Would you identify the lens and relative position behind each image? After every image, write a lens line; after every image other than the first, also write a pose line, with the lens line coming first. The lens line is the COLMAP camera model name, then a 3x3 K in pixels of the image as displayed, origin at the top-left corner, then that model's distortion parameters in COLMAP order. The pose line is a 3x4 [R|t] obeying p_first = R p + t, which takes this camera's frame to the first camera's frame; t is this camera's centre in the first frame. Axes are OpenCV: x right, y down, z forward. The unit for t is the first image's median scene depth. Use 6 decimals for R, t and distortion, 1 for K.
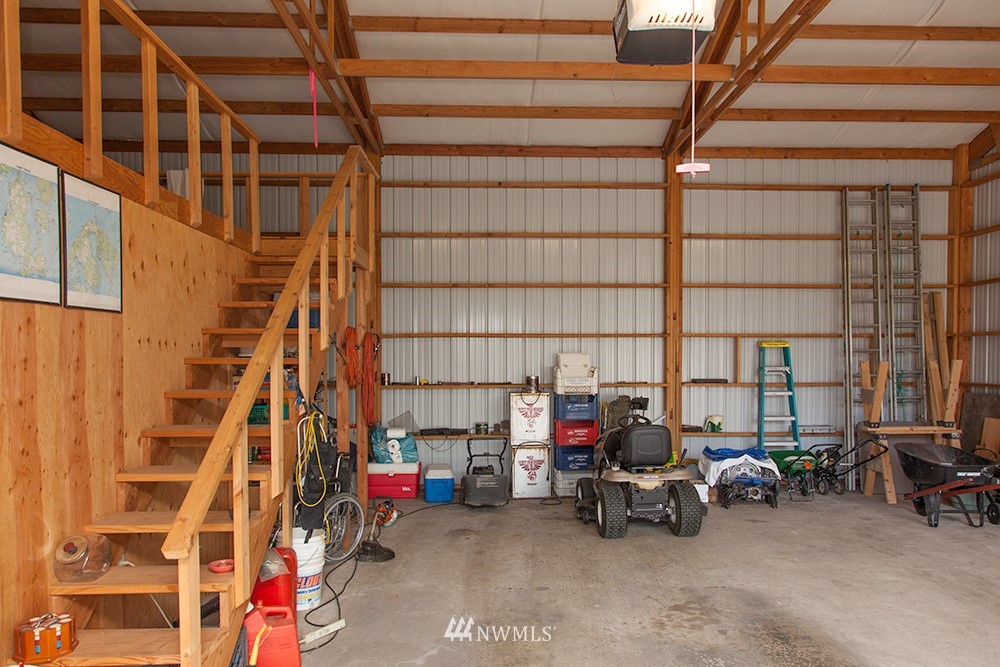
lens RADIAL K [[675.7, 0, 502.8], [0, 675.7, 373.6], [0, 0, 1]] dist [0.003977, 0.002072]
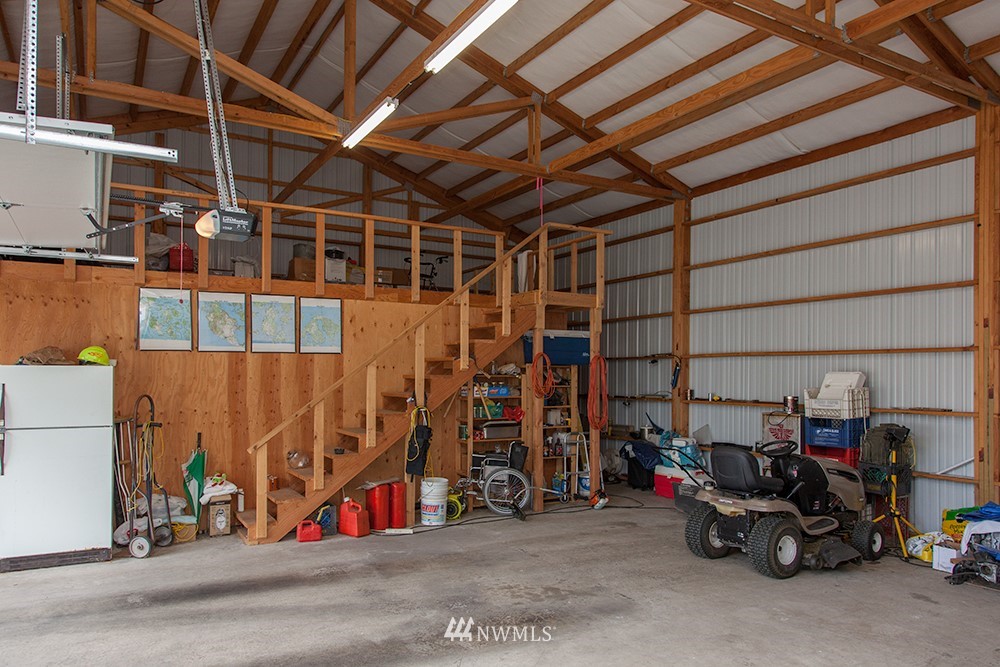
lens RADIAL K [[675.7, 0, 502.8], [0, 675.7, 373.6], [0, 0, 1]] dist [0.003977, 0.002072]
pose [[0.469265, 0.004748, -0.883045, 1.083169], [-0.024917, 0.999659, -0.007867, -0.016136], [0.882706, 0.025694, 0.469223, 0.309778]]
